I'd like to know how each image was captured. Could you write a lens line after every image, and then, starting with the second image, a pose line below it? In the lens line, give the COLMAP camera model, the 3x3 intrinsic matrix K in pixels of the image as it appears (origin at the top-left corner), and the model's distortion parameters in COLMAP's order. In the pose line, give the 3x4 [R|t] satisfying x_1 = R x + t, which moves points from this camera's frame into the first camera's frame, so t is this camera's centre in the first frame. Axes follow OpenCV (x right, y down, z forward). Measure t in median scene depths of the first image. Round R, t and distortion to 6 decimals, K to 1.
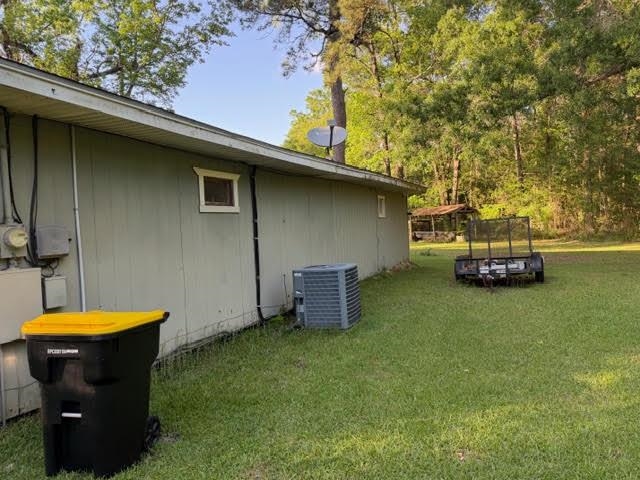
lens RADIAL K [[469.7, 0, 320.0], [0, 469.7, 240.0], [0, 0, 1]] dist [-0.000263, -0.008112]
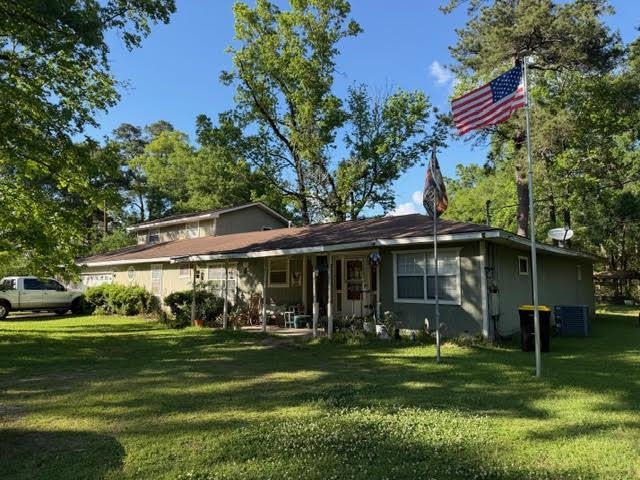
lens RADIAL K [[469.7, 0, 320.0], [0, 469.7, 240.0], [0, 0, 1]] dist [-0.000263, -0.008112]
pose [[0.959300, 0.010691, -0.282187, -0.150618], [-0.046879, 0.991447, -0.121803, 0.026542], [0.278471, 0.130074, 0.951596, -0.400912]]
